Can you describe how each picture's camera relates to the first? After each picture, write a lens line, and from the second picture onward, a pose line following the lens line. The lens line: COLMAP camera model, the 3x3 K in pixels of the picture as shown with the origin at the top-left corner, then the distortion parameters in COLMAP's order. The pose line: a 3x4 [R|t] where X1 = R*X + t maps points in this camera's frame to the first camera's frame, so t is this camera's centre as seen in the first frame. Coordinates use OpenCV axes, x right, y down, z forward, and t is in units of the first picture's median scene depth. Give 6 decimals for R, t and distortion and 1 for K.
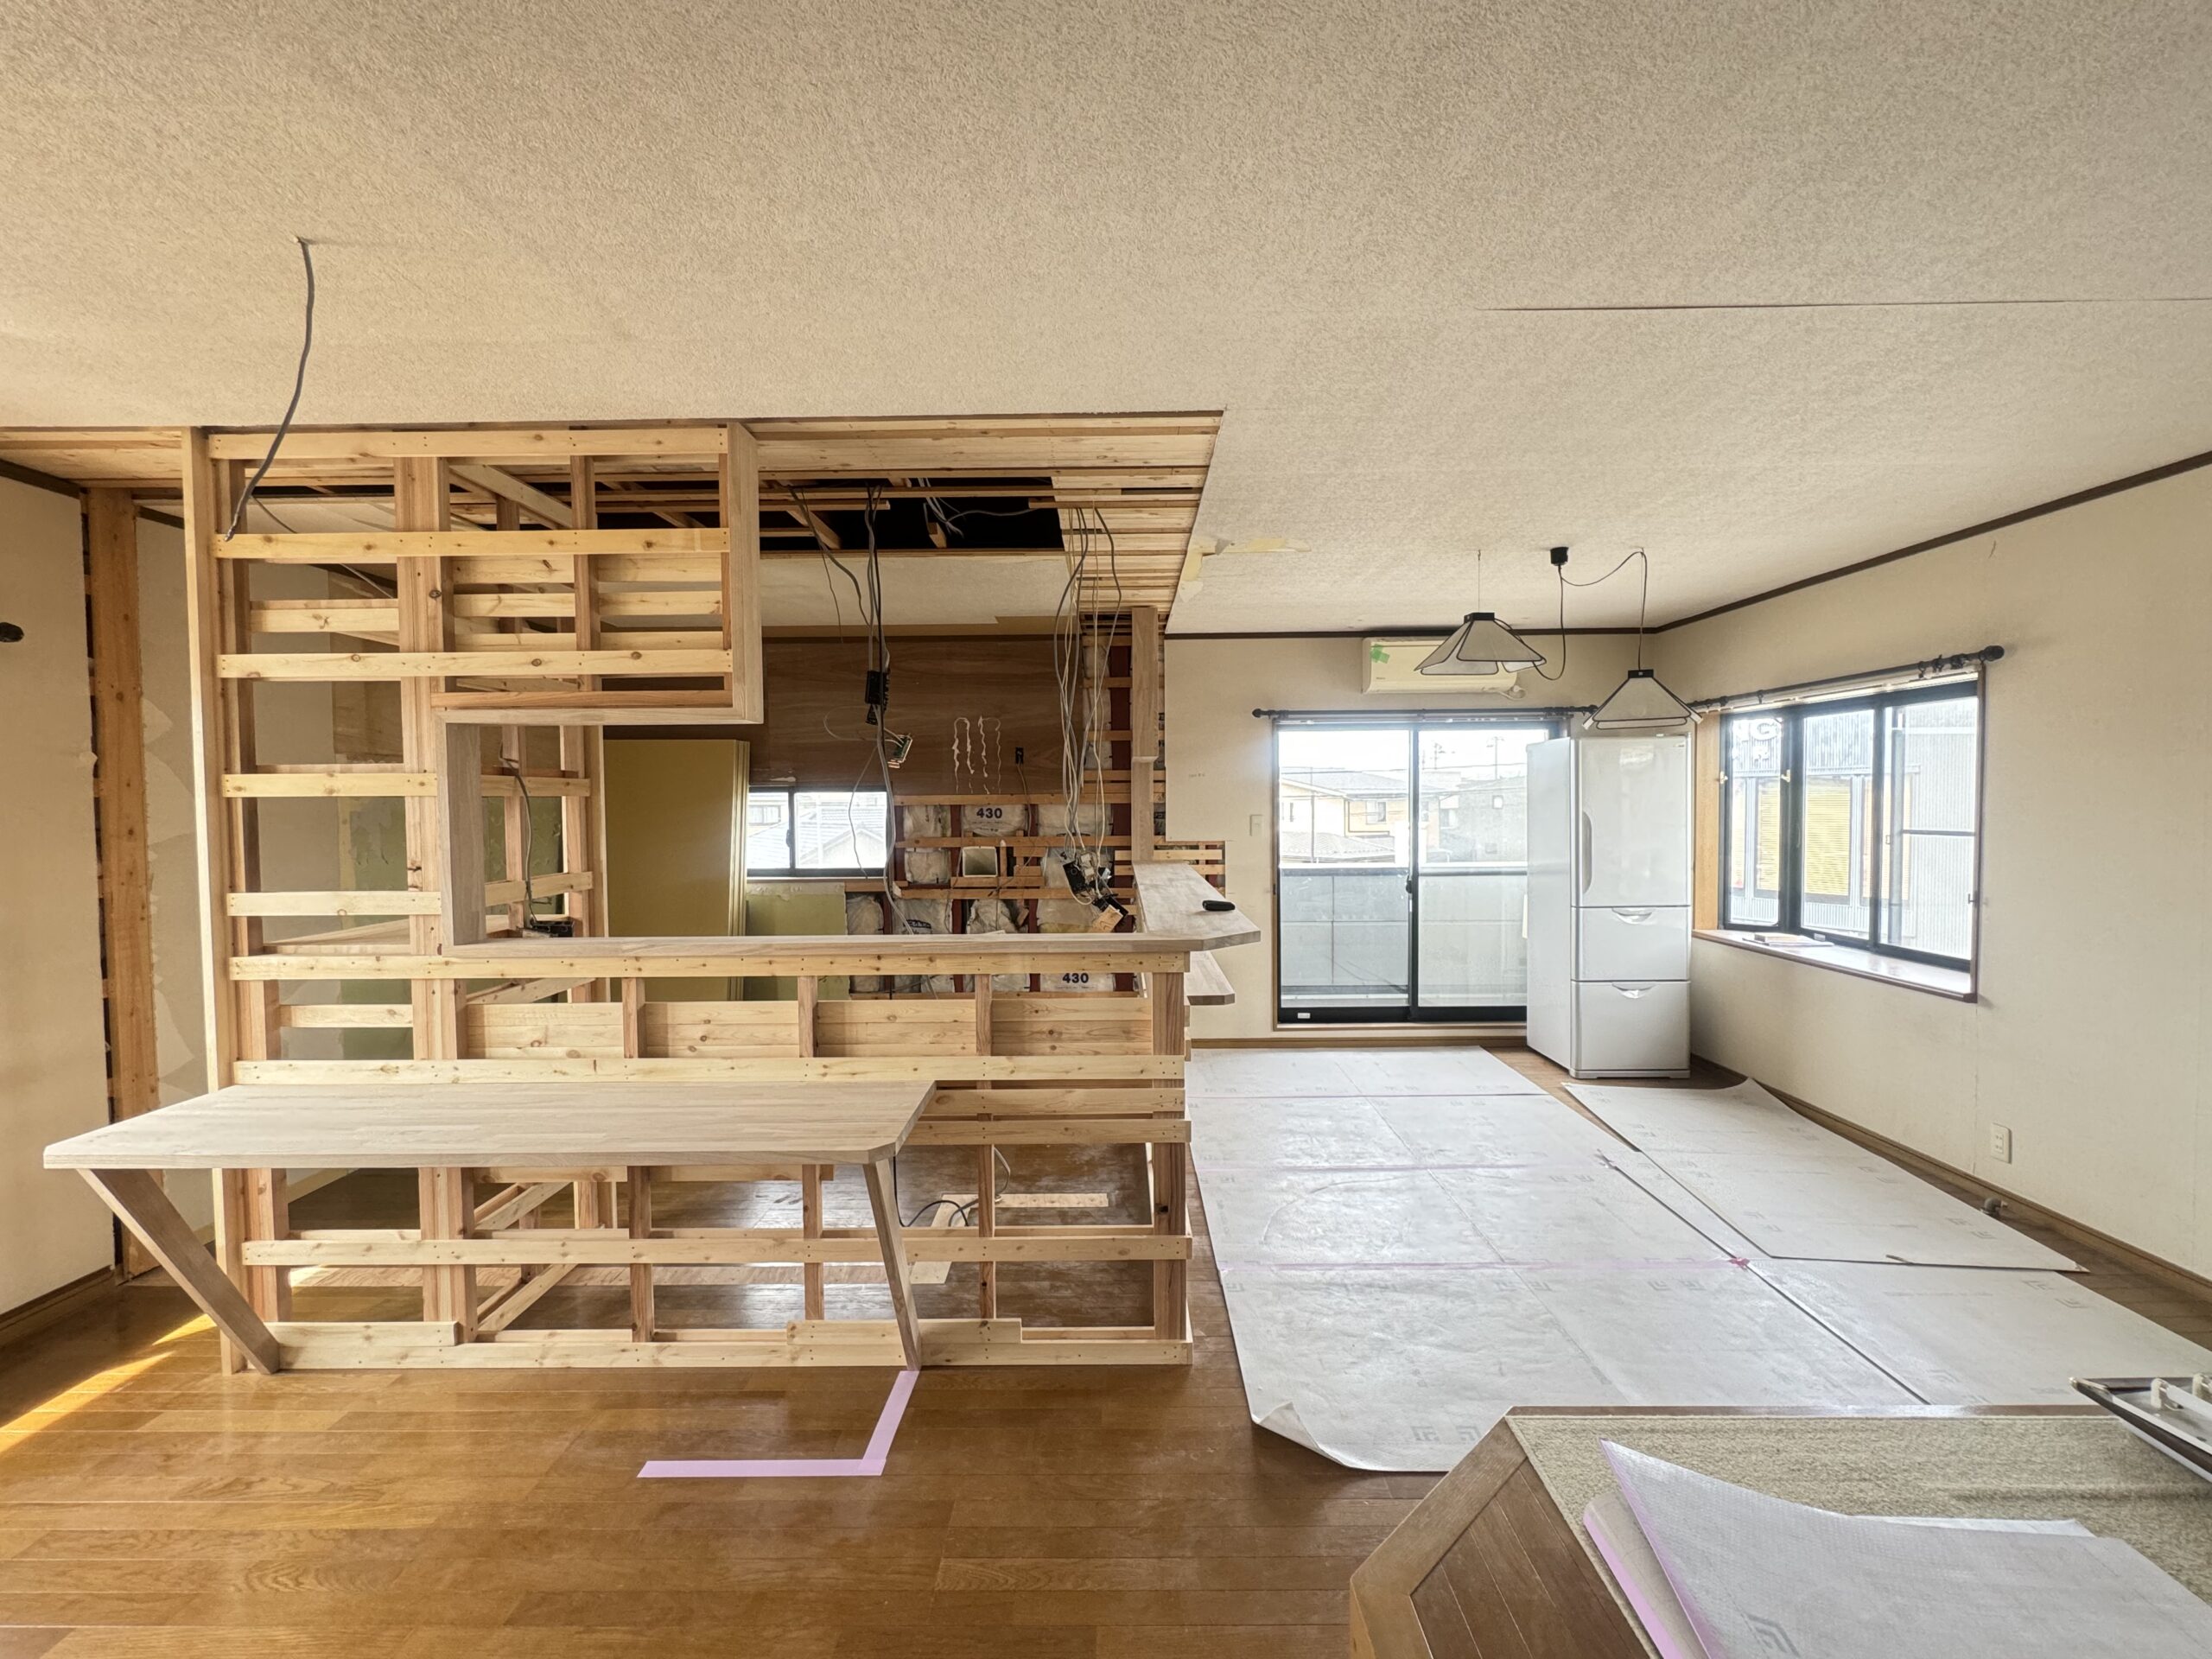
lens RADIAL K [[986.5, 0, 1112.4], [0, 986.5, 833.1], [0, 0, 1]] dist [0.004031, 0.000328]
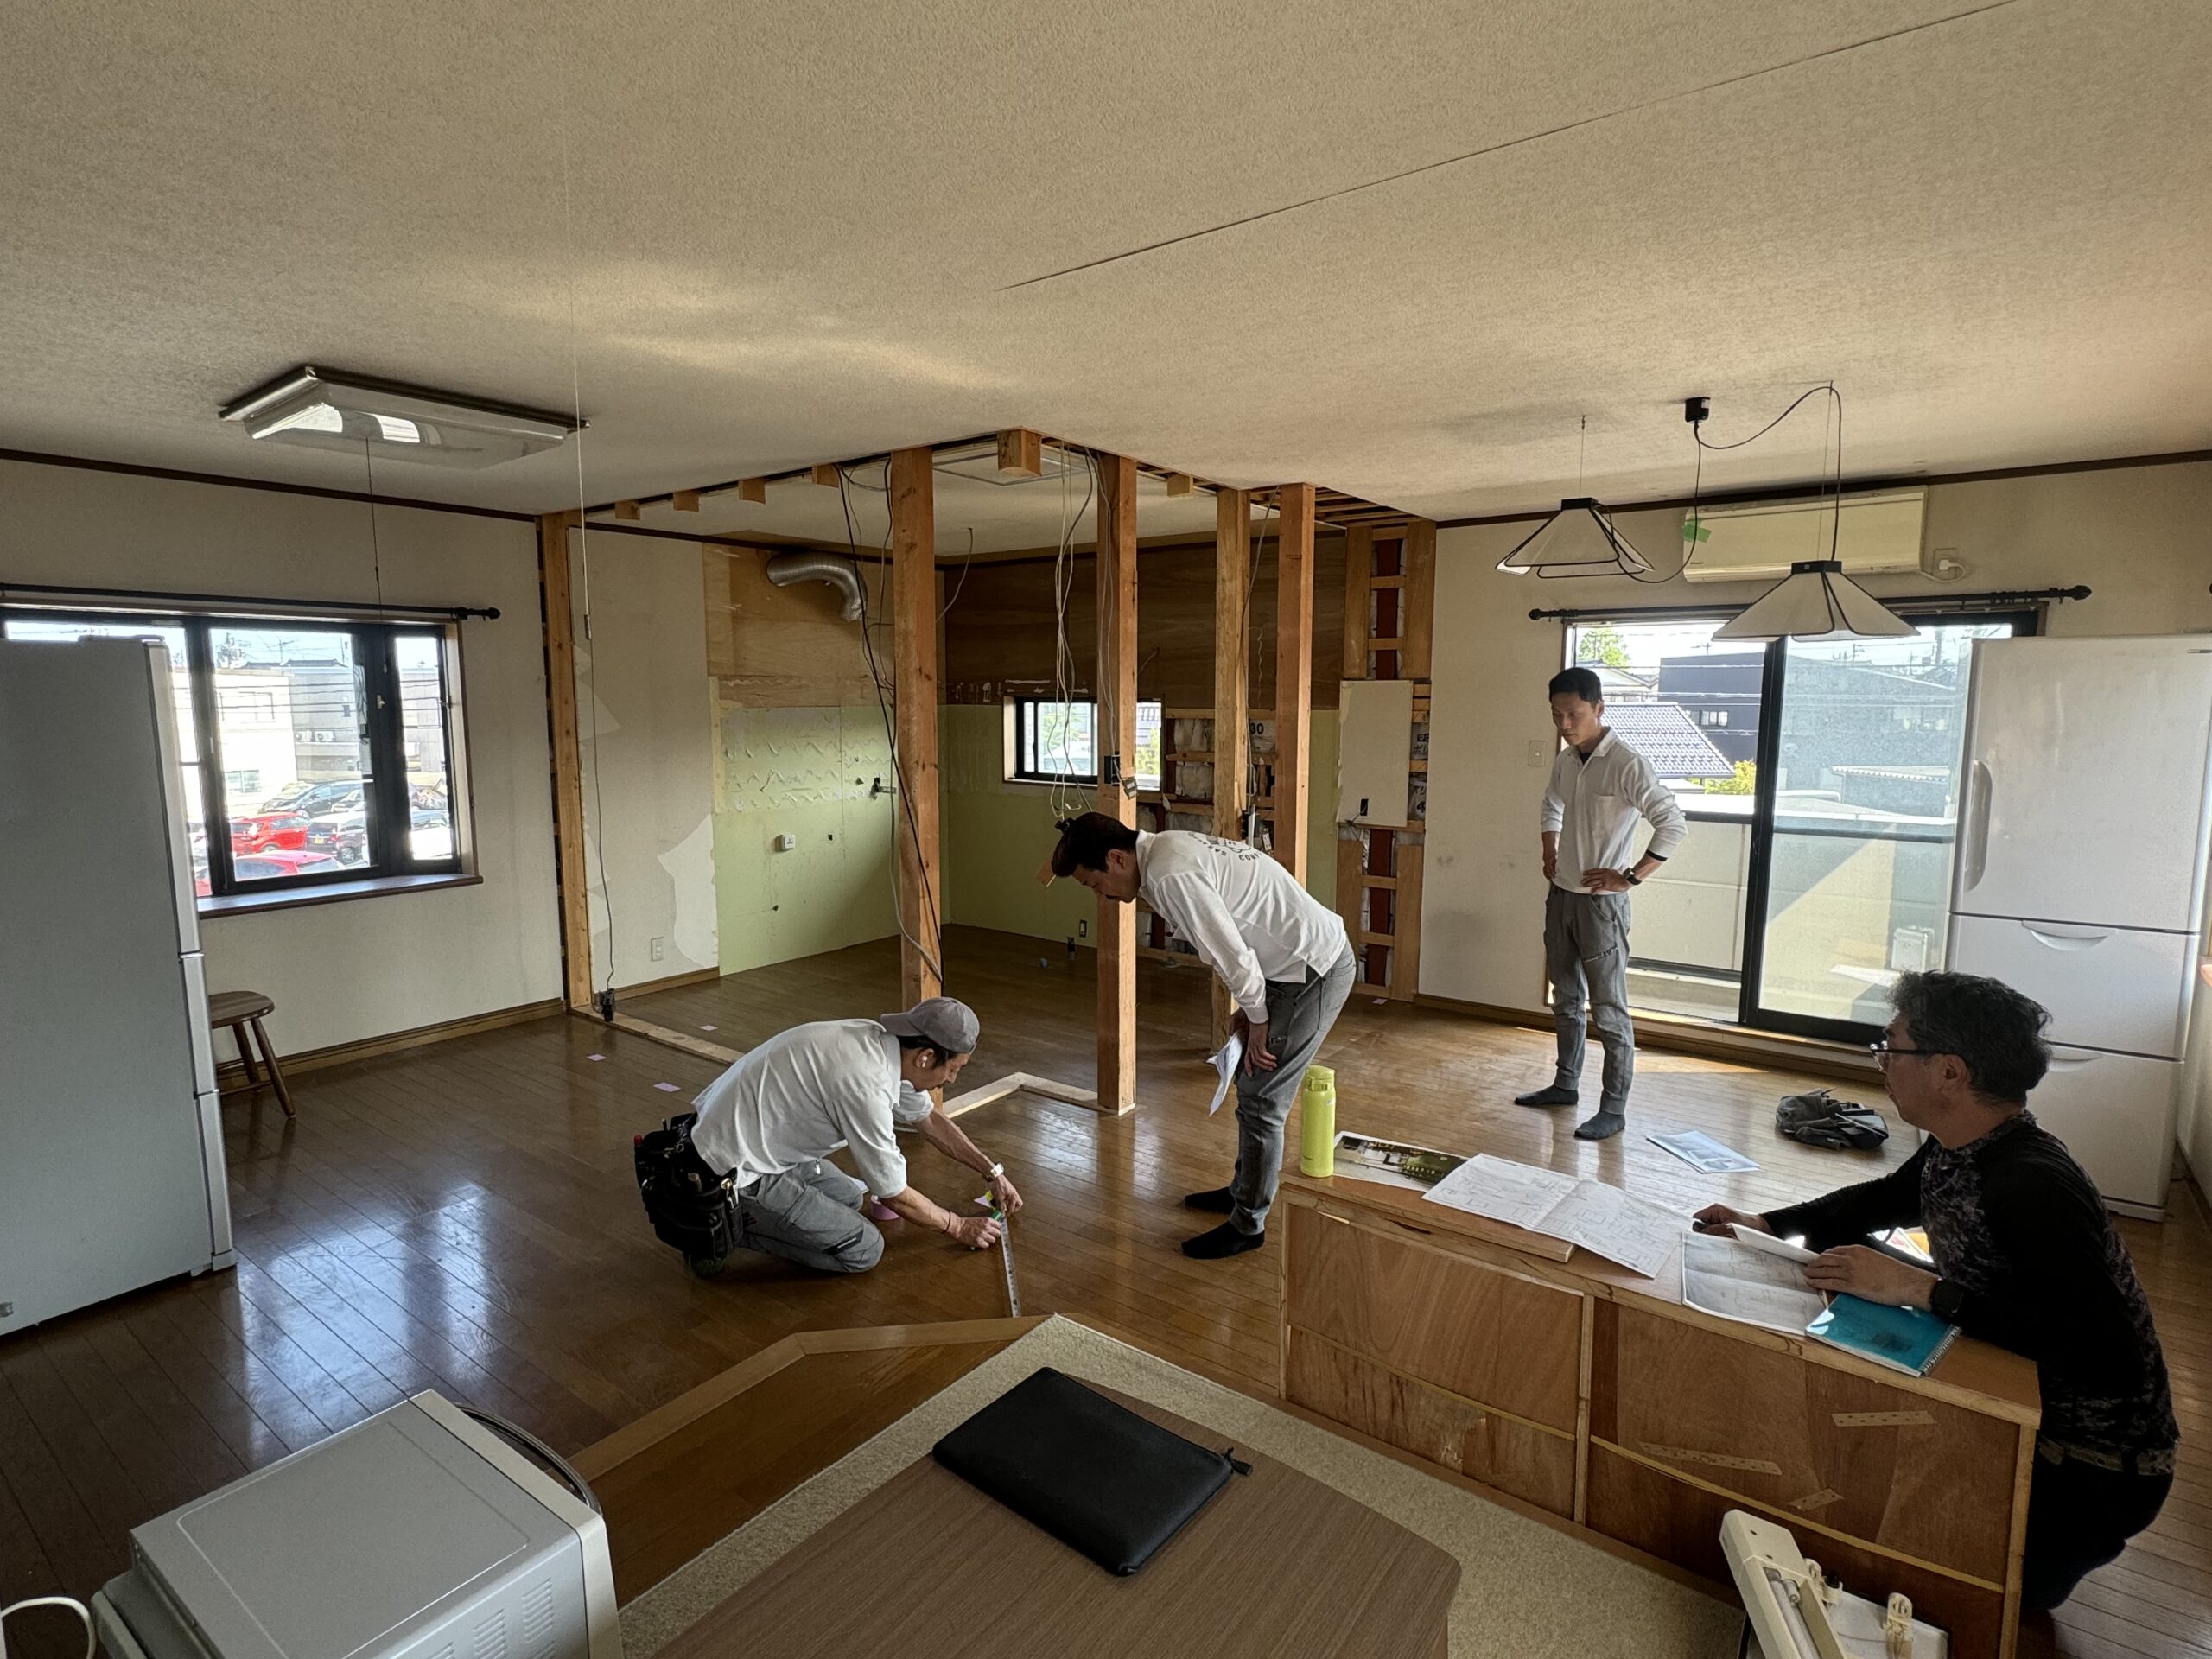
lens RADIAL K [[1136.3, 0, 1088.1], [0, 1136.3, 835.9], [0, 0, 1]] dist [0.019167, 0.000786]
pose [[0.805548, 0.081874, -0.586847, 0.425654], [-0.028080, 0.994570, 0.100213, -0.023874], [0.591865, -0.064247, 0.803473, 0.009045]]
